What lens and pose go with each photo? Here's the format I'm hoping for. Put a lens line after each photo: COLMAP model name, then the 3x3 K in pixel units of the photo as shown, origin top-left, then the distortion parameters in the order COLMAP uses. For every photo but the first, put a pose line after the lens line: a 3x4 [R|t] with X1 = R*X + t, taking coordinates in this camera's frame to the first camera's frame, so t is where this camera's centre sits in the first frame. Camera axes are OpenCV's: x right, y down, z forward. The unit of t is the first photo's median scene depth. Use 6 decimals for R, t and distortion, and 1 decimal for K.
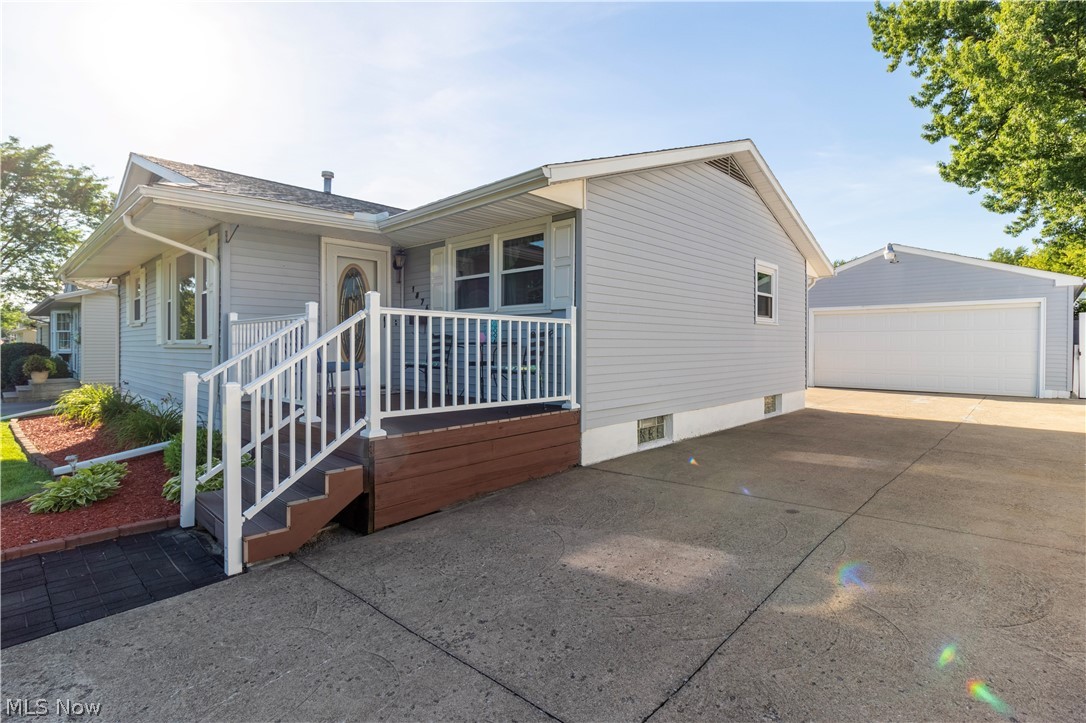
lens RADIAL K [[515.6, 0, 546.8], [0, 515.6, 354.5], [0, 0, 1]] dist [0.054560, -0.033646]
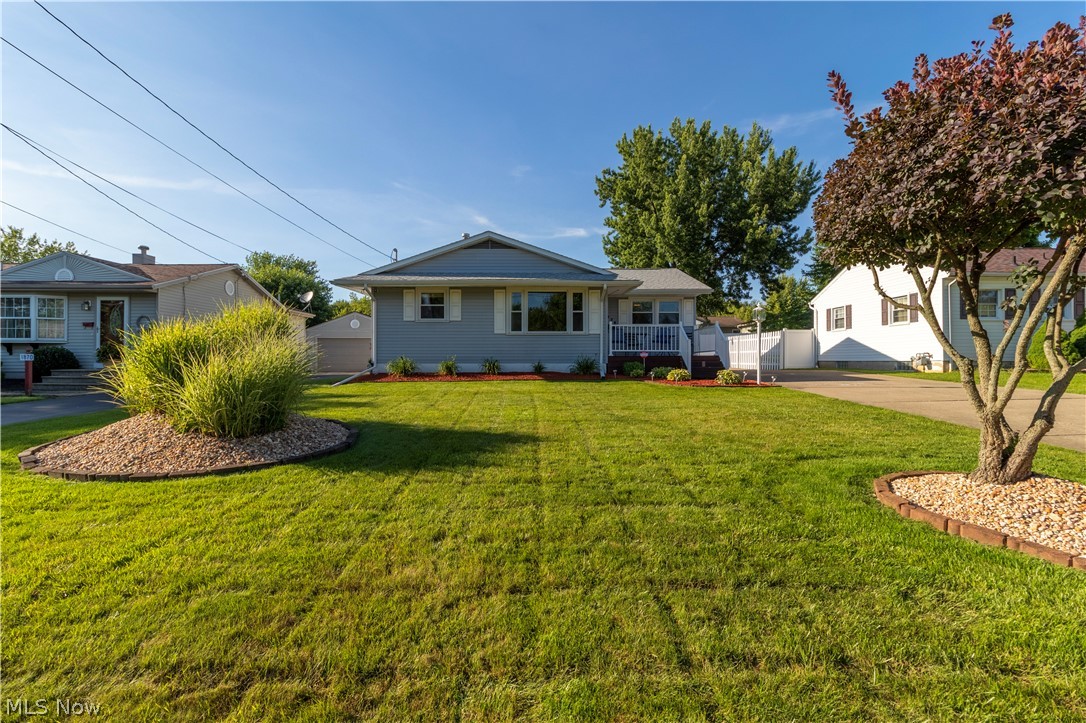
lens RADIAL K [[506.8, 0, 543.0], [0, 506.8, 361.5], [0, 0, 1]] dist [-0.000818, 0.000261]
pose [[0.716417, -0.005566, 0.697650, -1.047558], [0.010082, 0.999946, -0.002375, 0.048343], [-0.697599, 0.008735, 0.716435, -0.245514]]
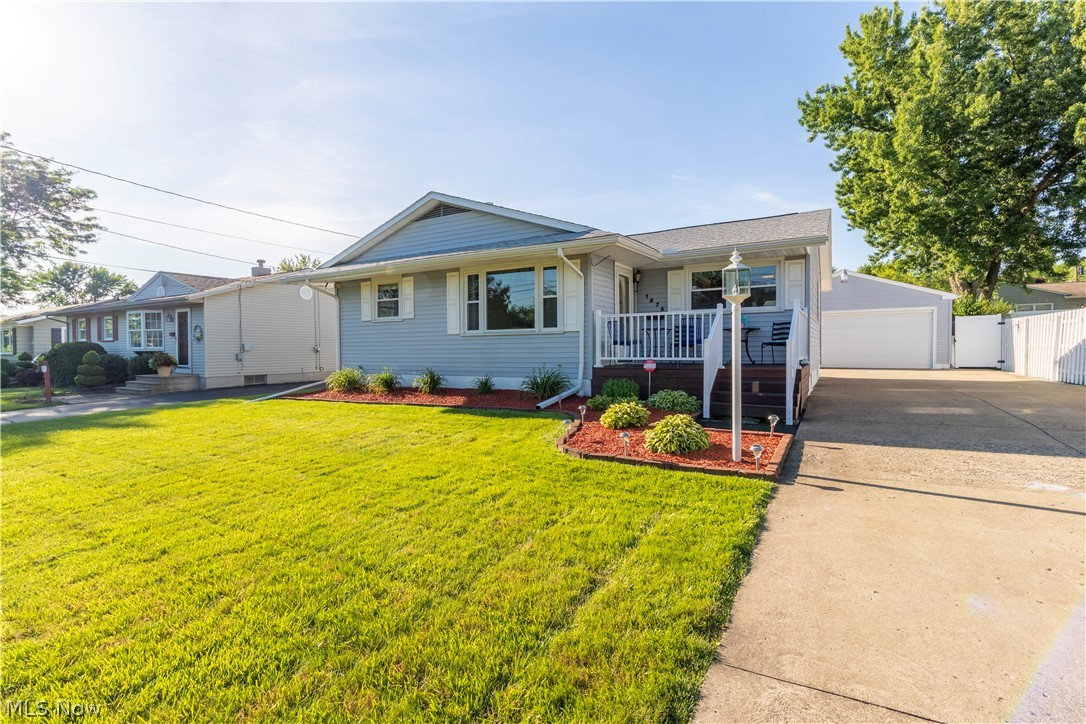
lens RADIAL K [[506.8, 0, 543.0], [0, 506.8, 362.0], [0, 0, 1]] dist [-0.000818, 0.000261]
pose [[0.974161, -0.014717, 0.225376, -0.434896], [0.012447, 0.999857, 0.011489, 0.021915], [-0.225513, -0.008387, 0.974204, -0.182620]]
